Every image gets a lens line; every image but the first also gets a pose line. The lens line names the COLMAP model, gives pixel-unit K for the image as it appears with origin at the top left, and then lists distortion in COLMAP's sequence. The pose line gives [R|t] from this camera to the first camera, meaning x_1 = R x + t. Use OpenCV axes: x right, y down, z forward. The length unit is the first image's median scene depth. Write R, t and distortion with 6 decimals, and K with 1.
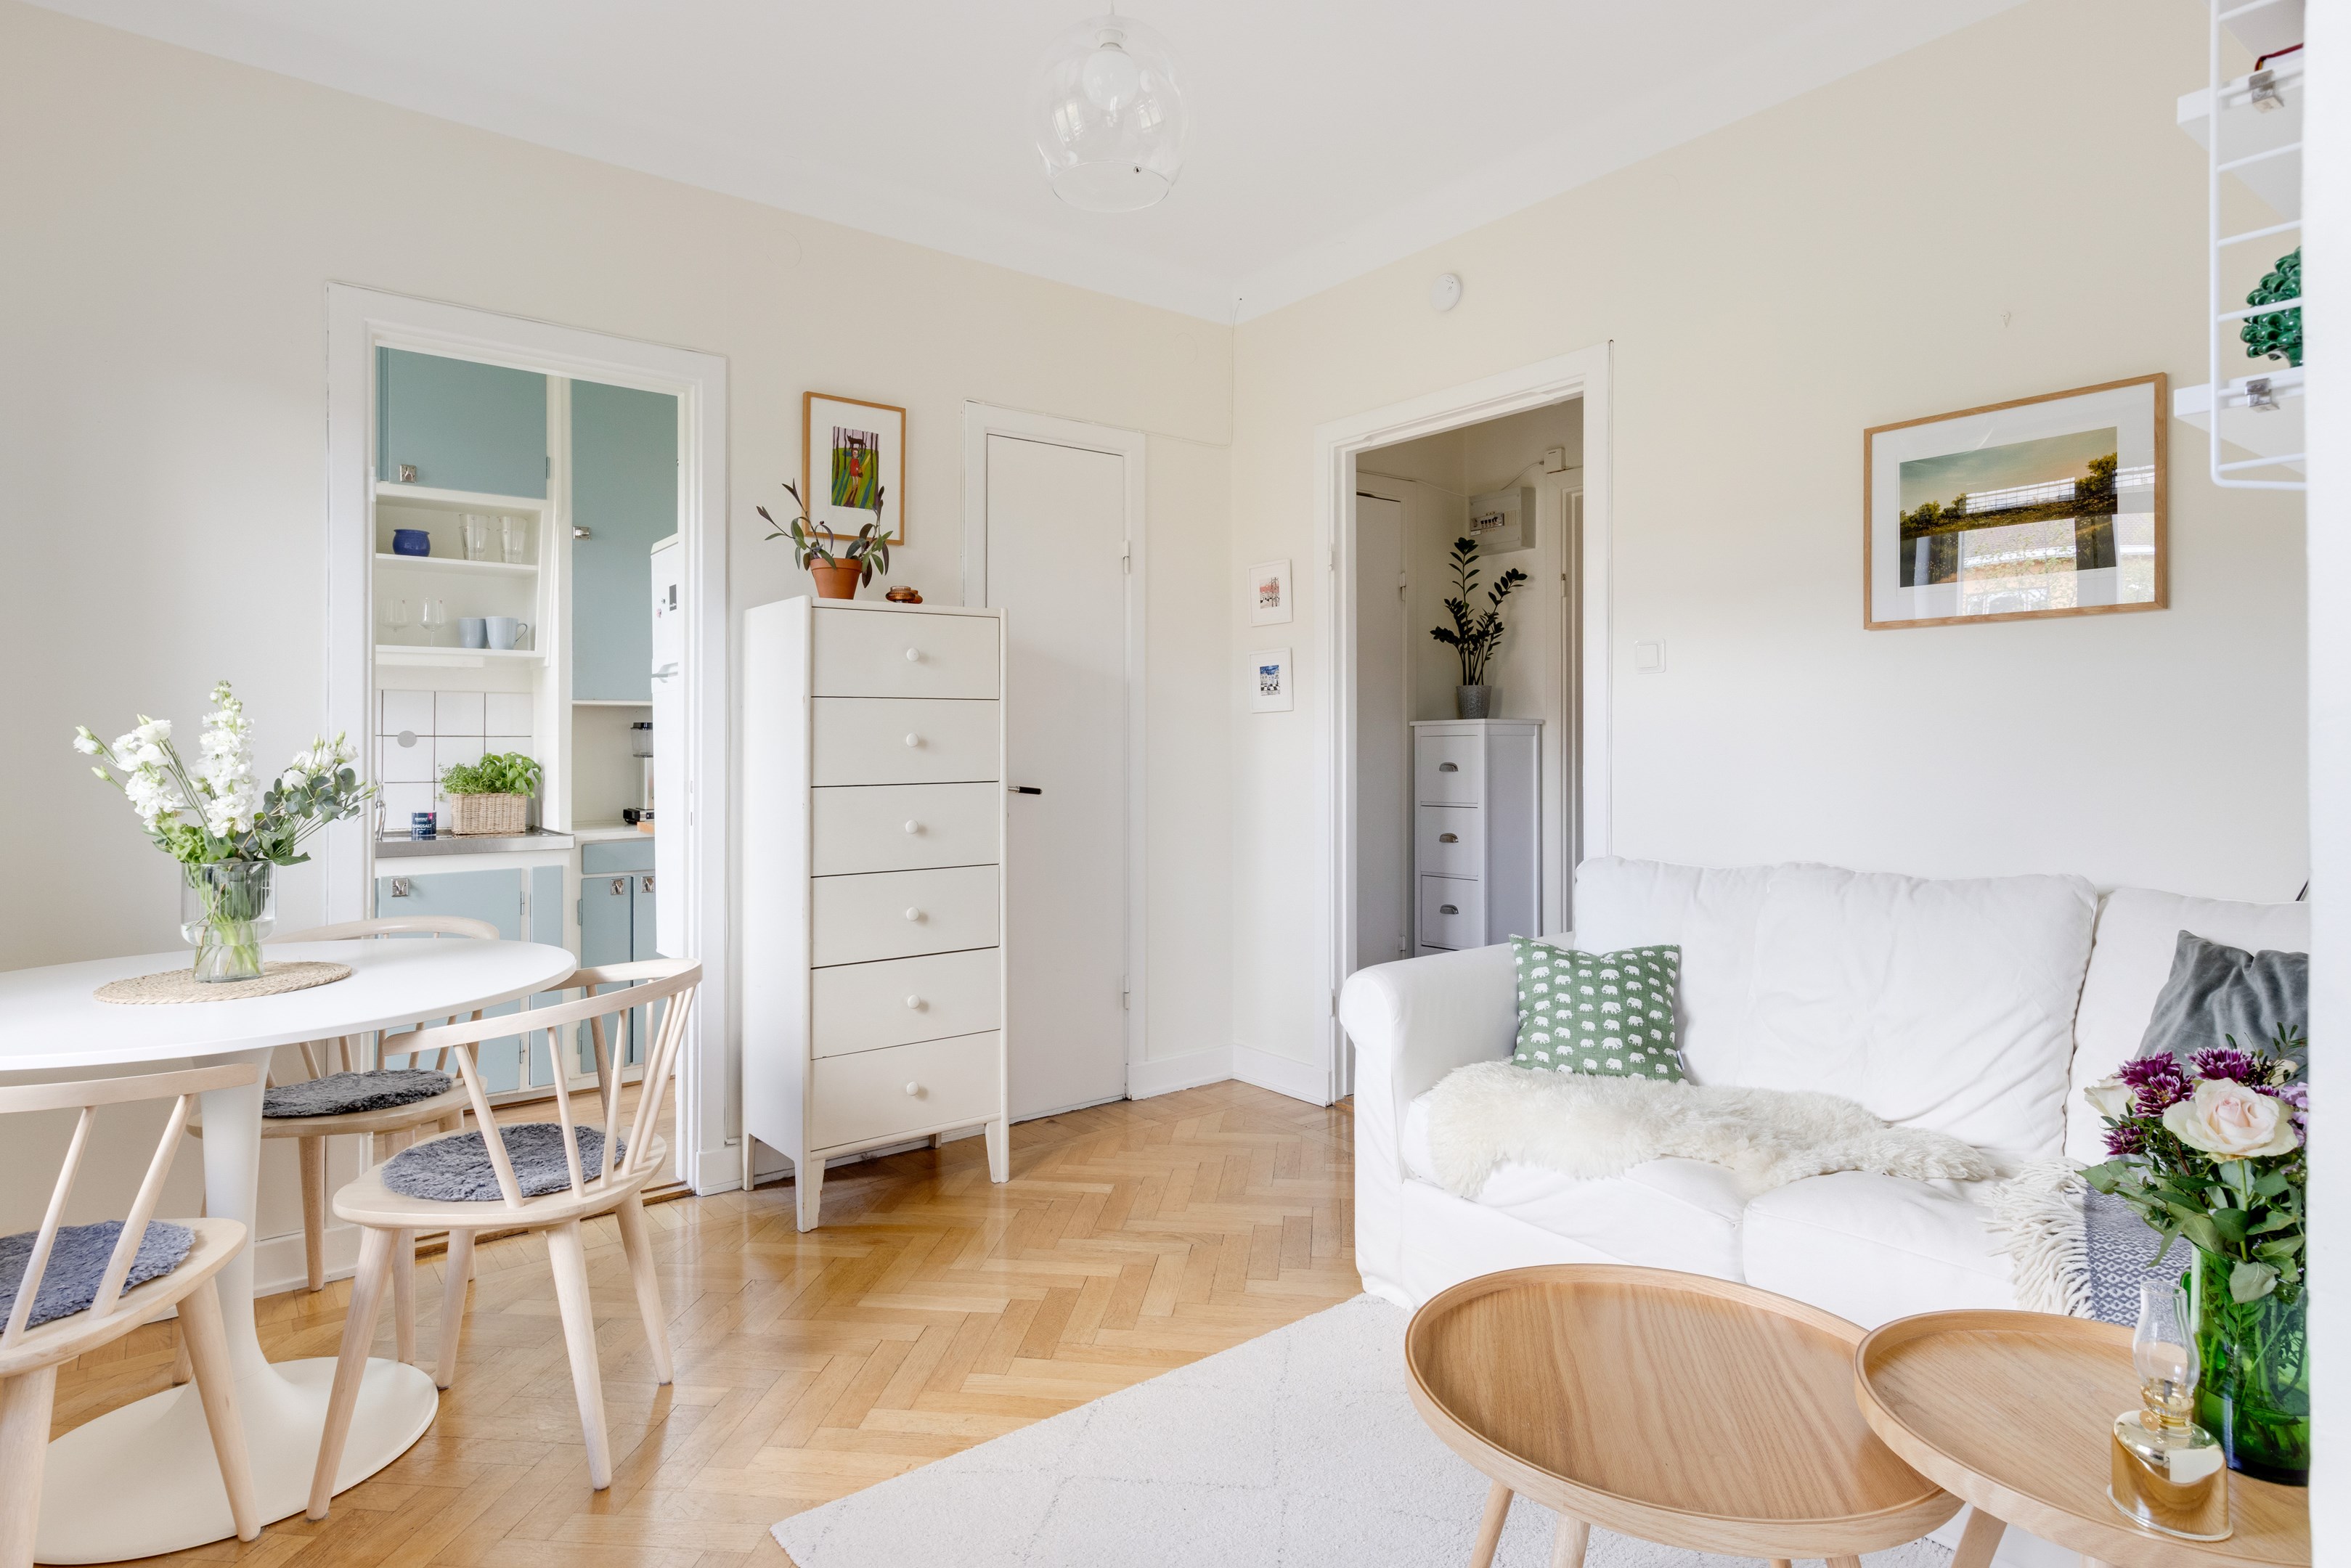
lens RADIAL K [[1323.6, 0, 1137.3], [0, 1323.6, 723.5], [0, 0, 1]] dist [0.013563, -0.005205]
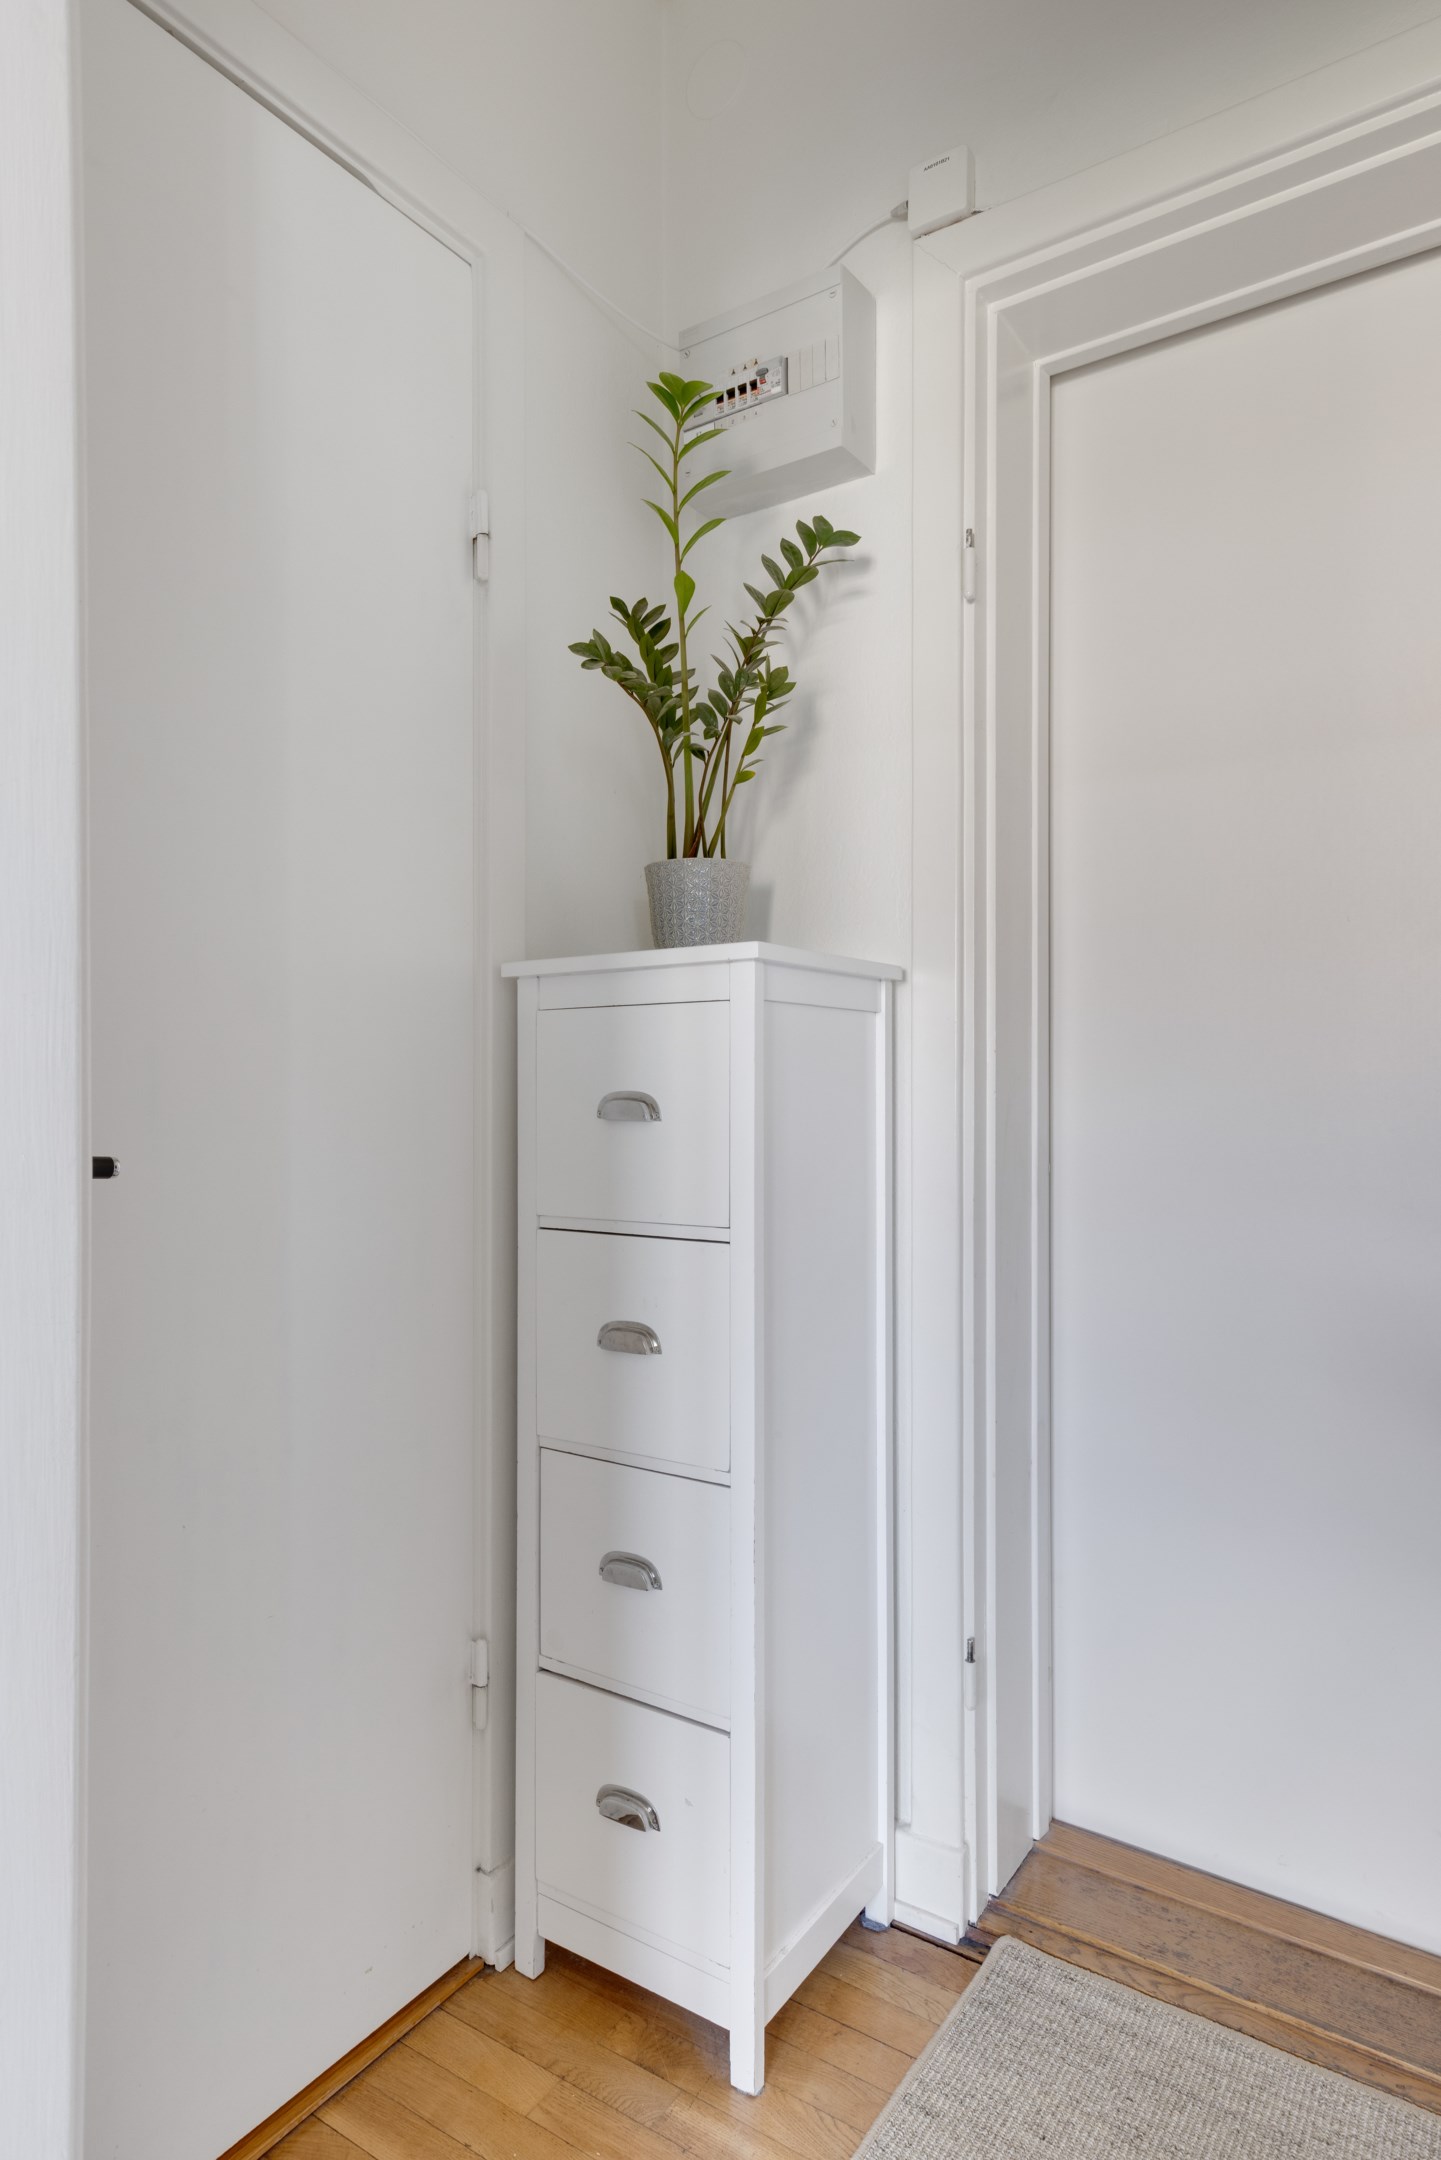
lens RADIAL K [[1215.1, 0, 727.3], [0, 1215.1, 1088.5], [0, 0, 1]] dist [-0.000220, 0.000171]
pose [[0.941616, 0.007097, 0.336614, 0.159549], [-0.010837, 0.999899, 0.009235, 0.025792], [-0.336514, -0.012344, 0.941597, 0.715648]]
